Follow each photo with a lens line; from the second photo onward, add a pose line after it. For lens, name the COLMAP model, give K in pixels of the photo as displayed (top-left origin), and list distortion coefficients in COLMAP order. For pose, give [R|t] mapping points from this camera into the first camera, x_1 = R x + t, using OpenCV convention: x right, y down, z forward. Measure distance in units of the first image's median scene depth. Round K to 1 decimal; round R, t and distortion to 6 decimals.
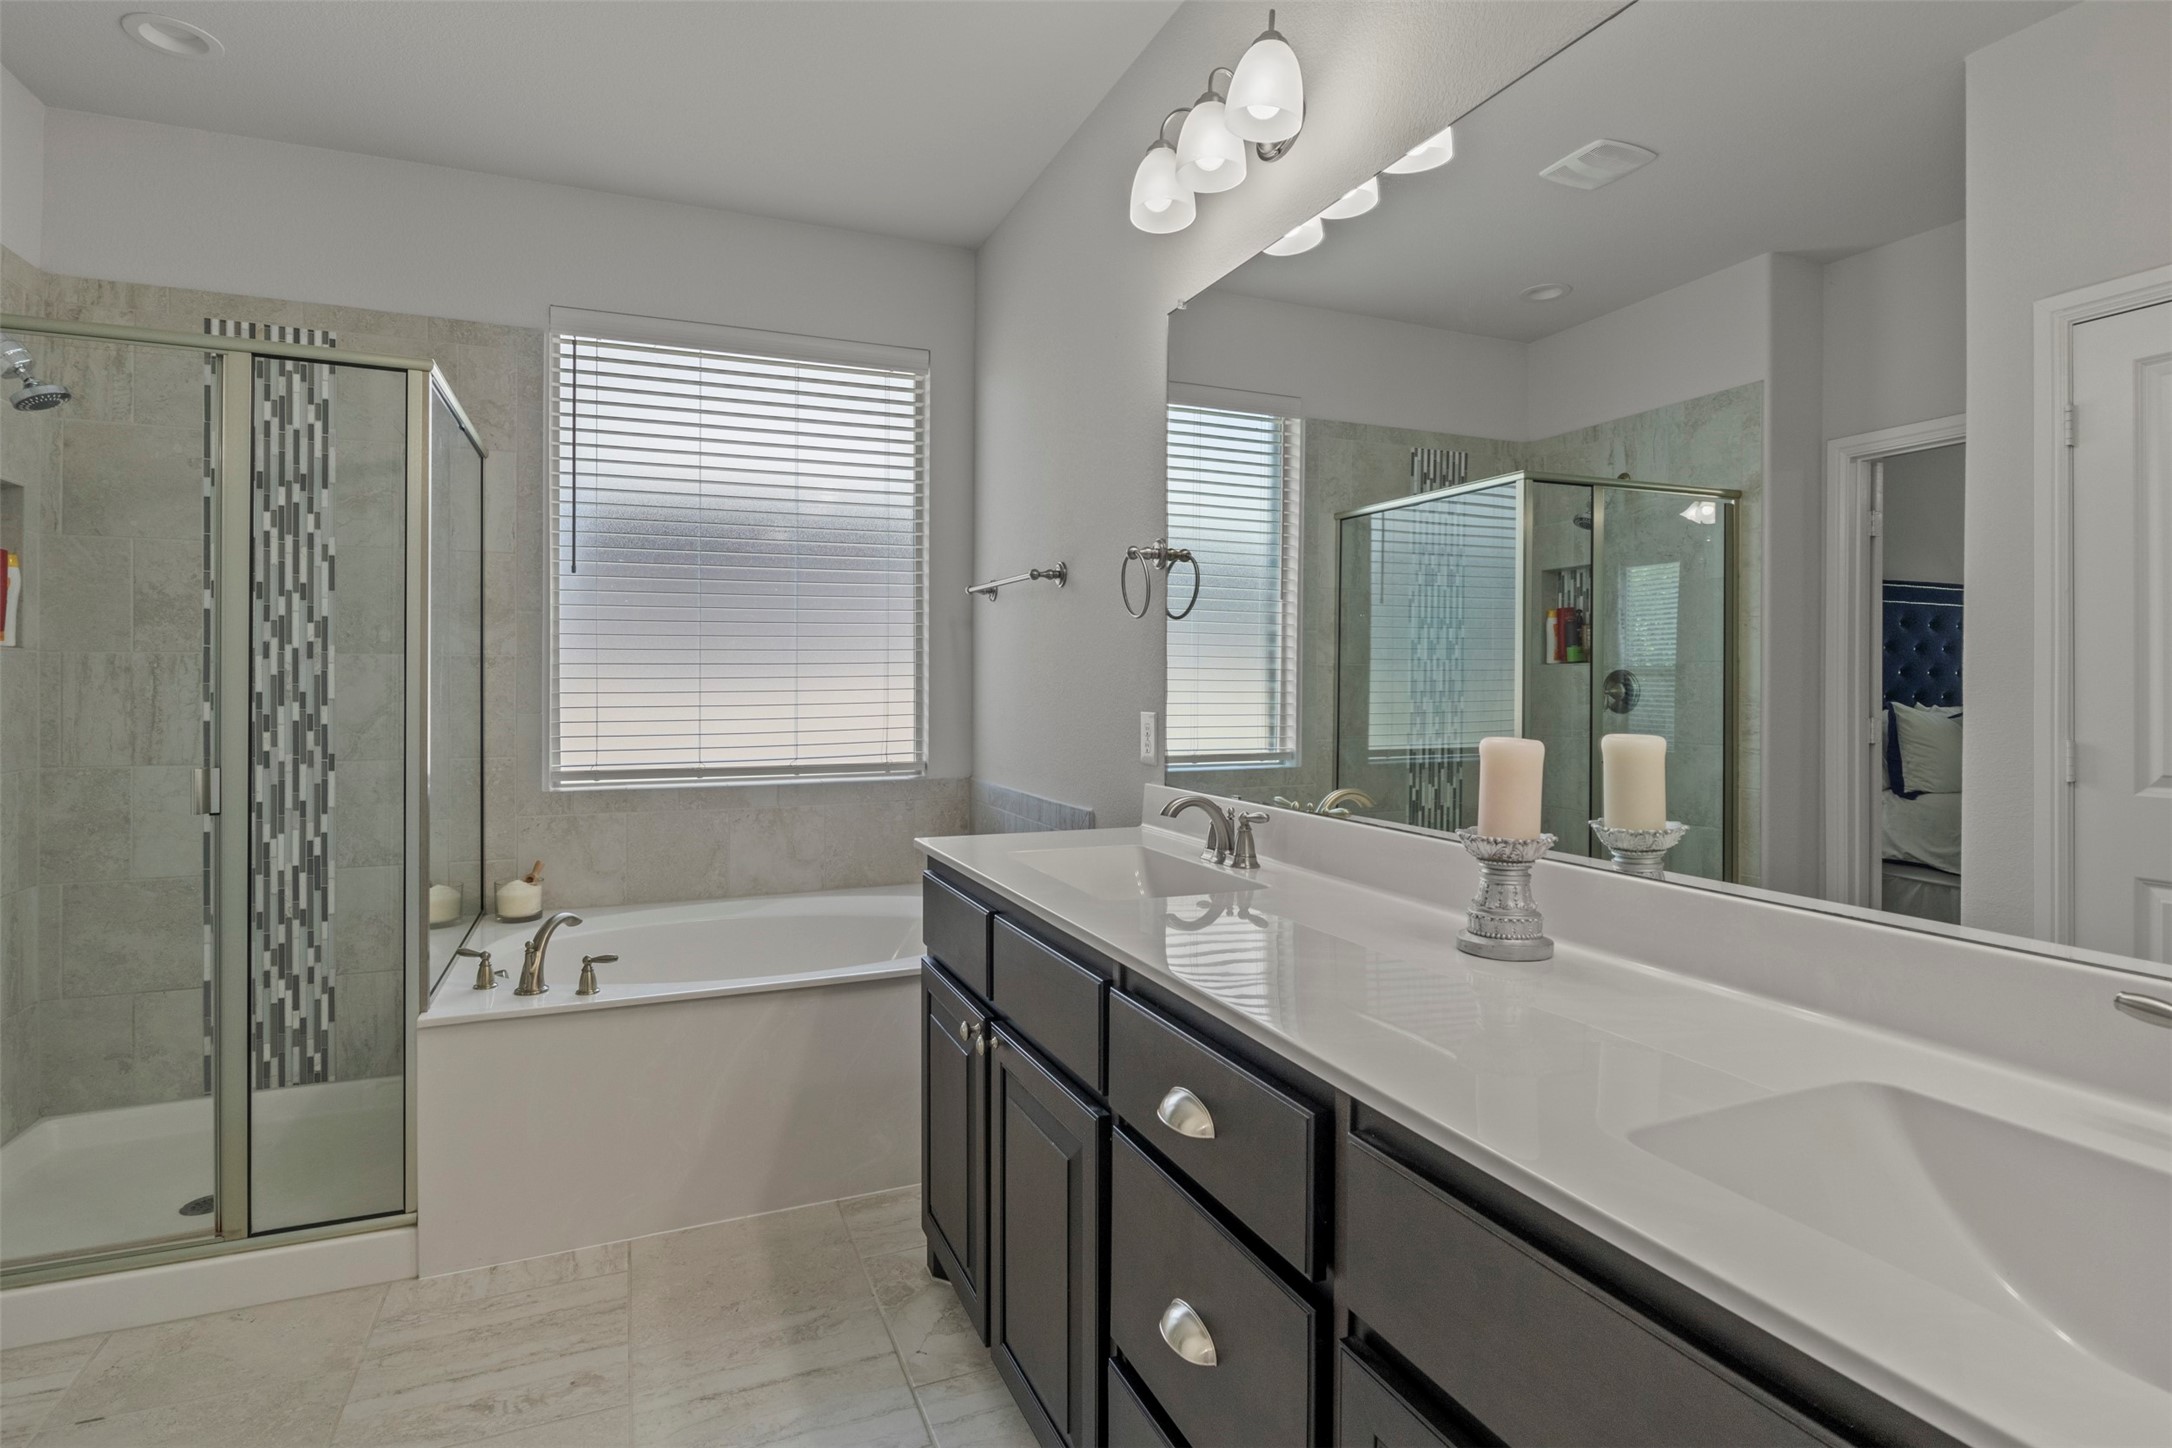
lens RADIAL K [[1096.4, 0, 1082.1], [0, 1096.4, 685.8], [0, 0, 1]] dist [-0.002363, 0.000159]
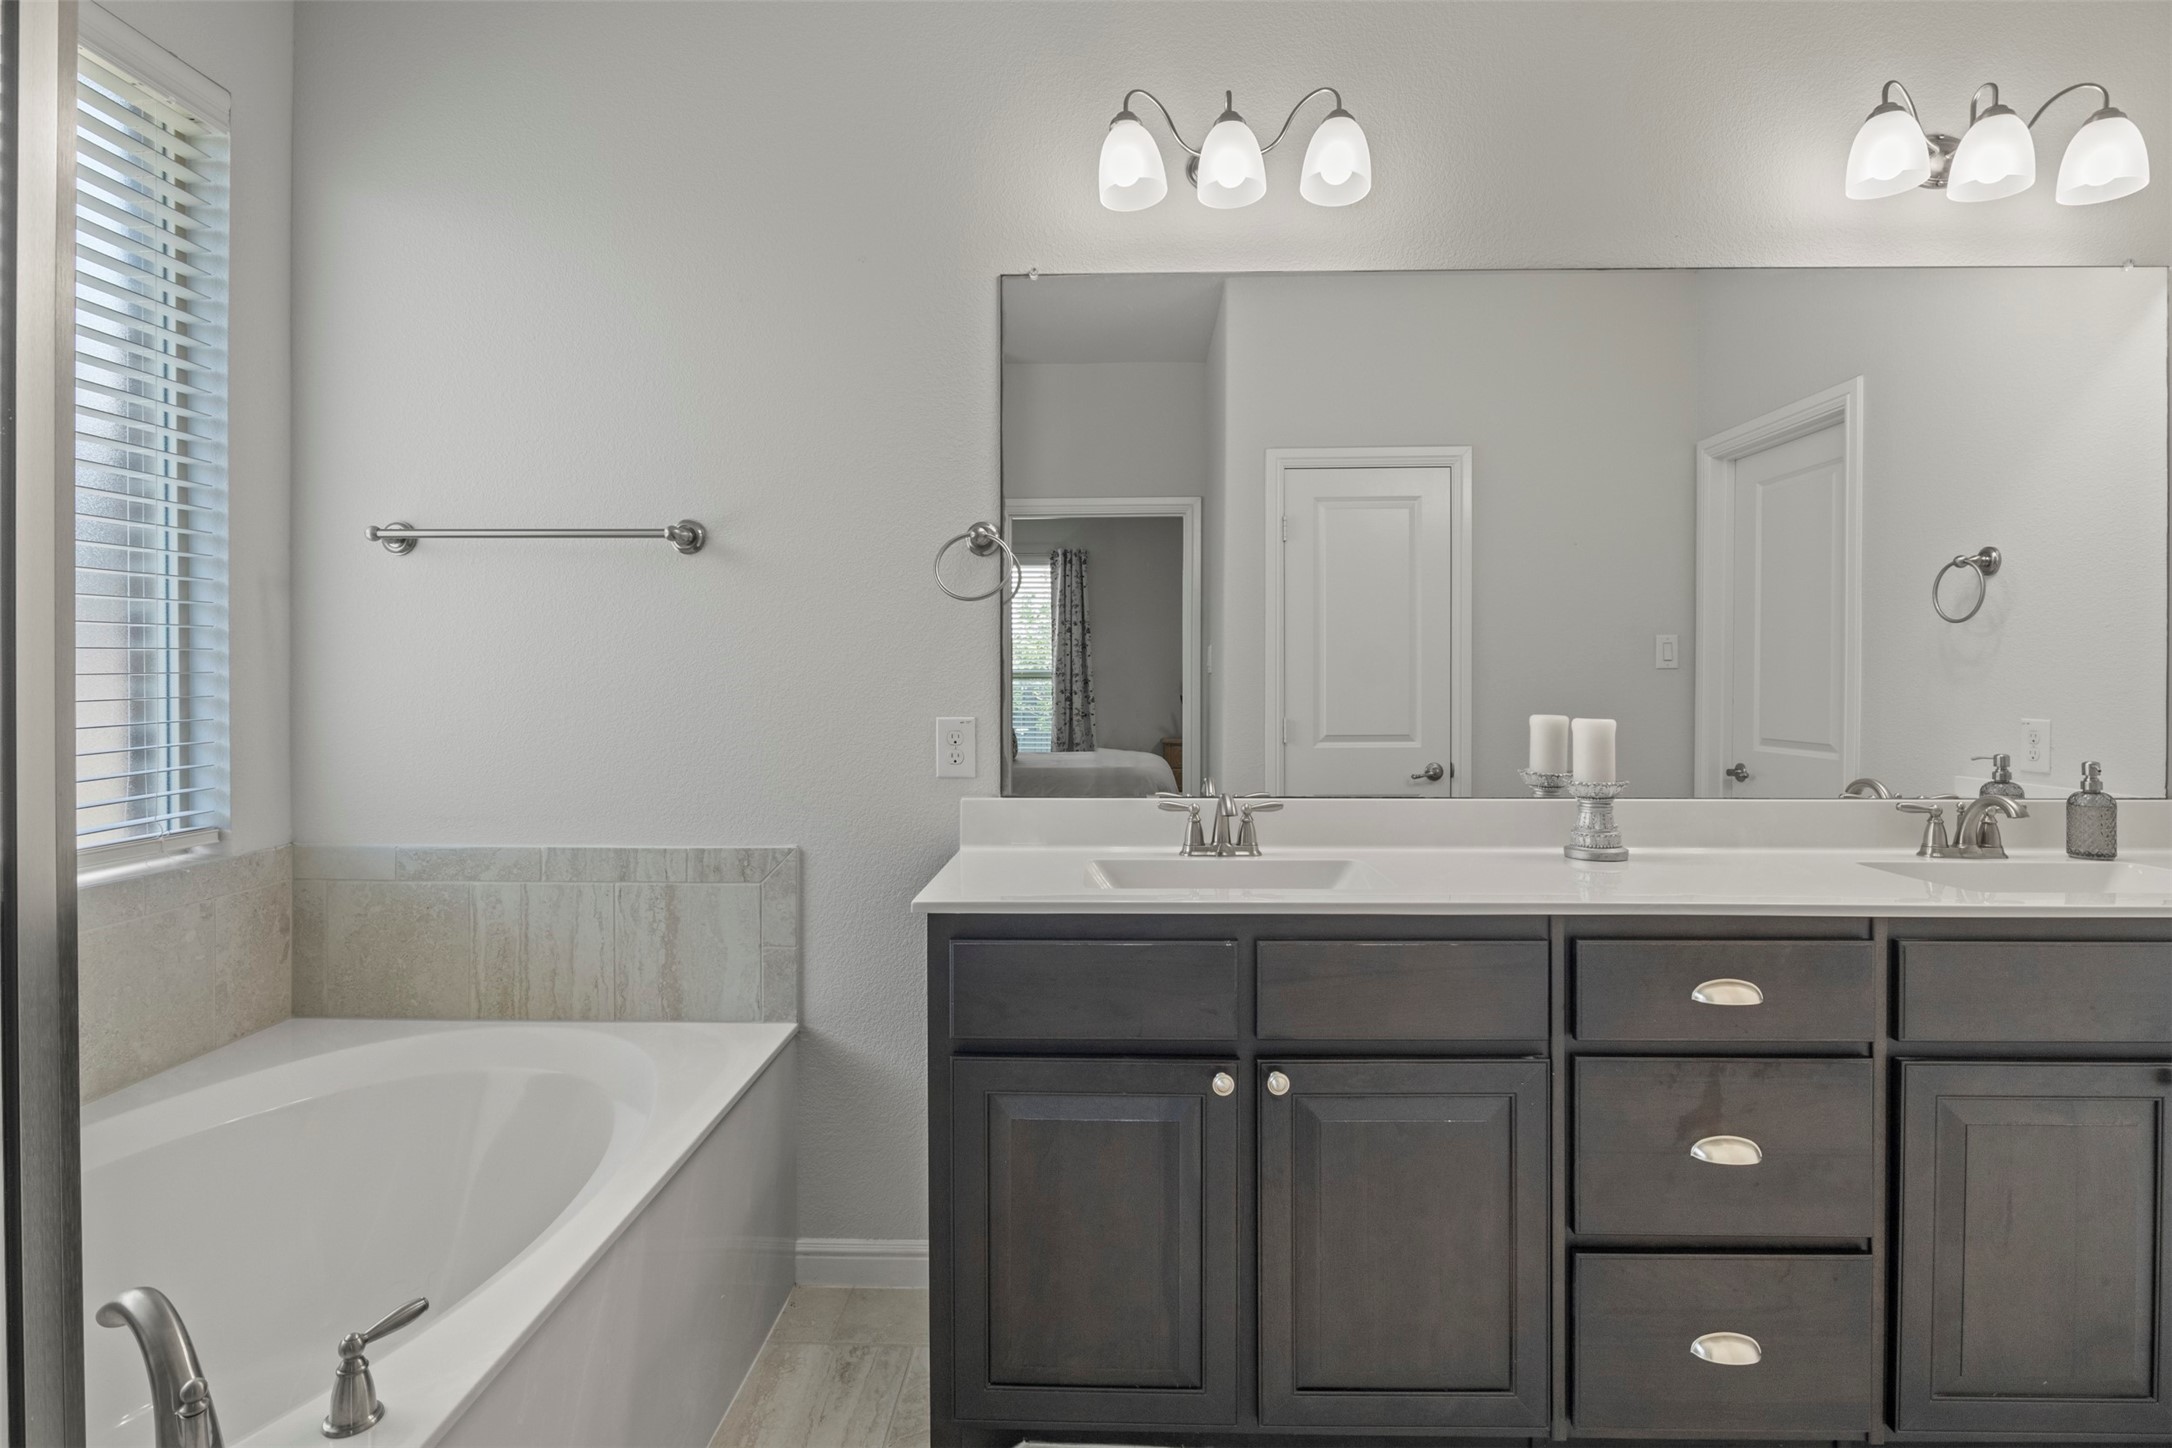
lens RADIAL K [[1096.4, 0, 1082.1], [0, 1096.4, 685.8], [0, 0, 1]] dist [-0.002363, 0.000159]
pose [[0.414011, -0.005316, 0.910256, -0.739486], [0.002467, 0.999986, 0.004718, -0.006953], [-0.910268, 0.000292, 0.414019, 0.582810]]
